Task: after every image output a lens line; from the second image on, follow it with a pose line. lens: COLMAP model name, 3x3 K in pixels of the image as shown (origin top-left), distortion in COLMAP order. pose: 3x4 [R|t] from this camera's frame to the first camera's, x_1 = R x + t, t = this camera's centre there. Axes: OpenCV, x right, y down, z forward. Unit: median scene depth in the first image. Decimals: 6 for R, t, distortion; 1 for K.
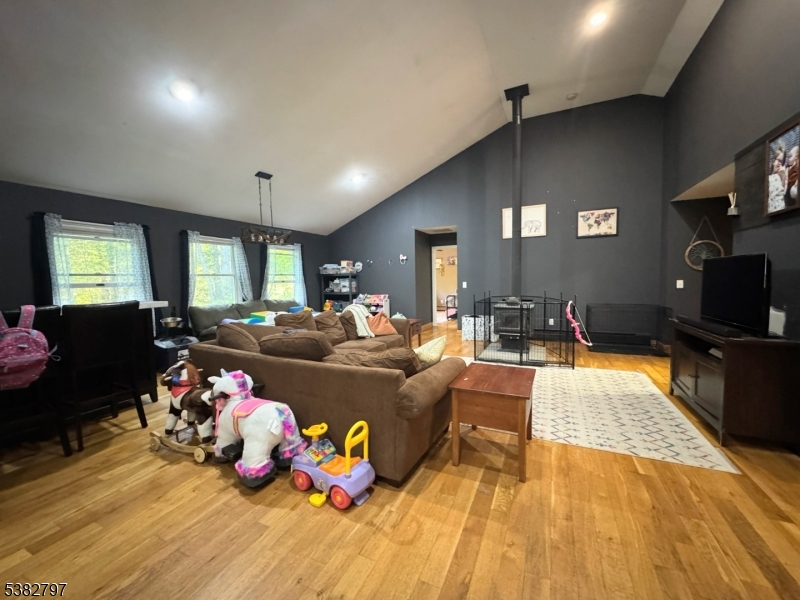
lens RADIAL K [[319.5, 0, 397.2], [0, 319.5, 298.5], [0, 0, 1]] dist [-0.003439, 0.000552]
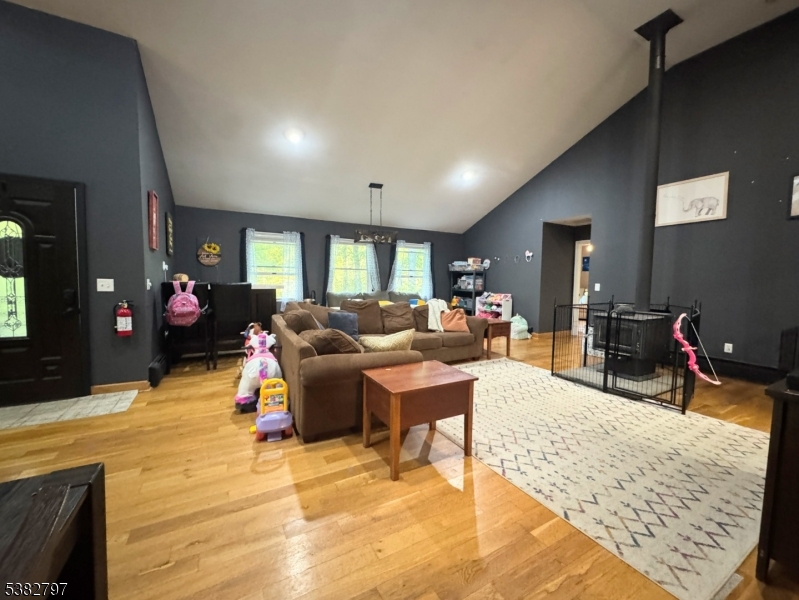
lens RADIAL K [[319.1, 0, 399.4], [0, 319.1, 298.0], [0, 0, 1]] dist [-0.003439, 0.000552]
pose [[0.819959, 0.067111, -0.568475, 0.376326], [-0.066342, 0.997553, 0.022075, -0.000223], [0.568565, 0.019614, 0.822404, 0.082131]]
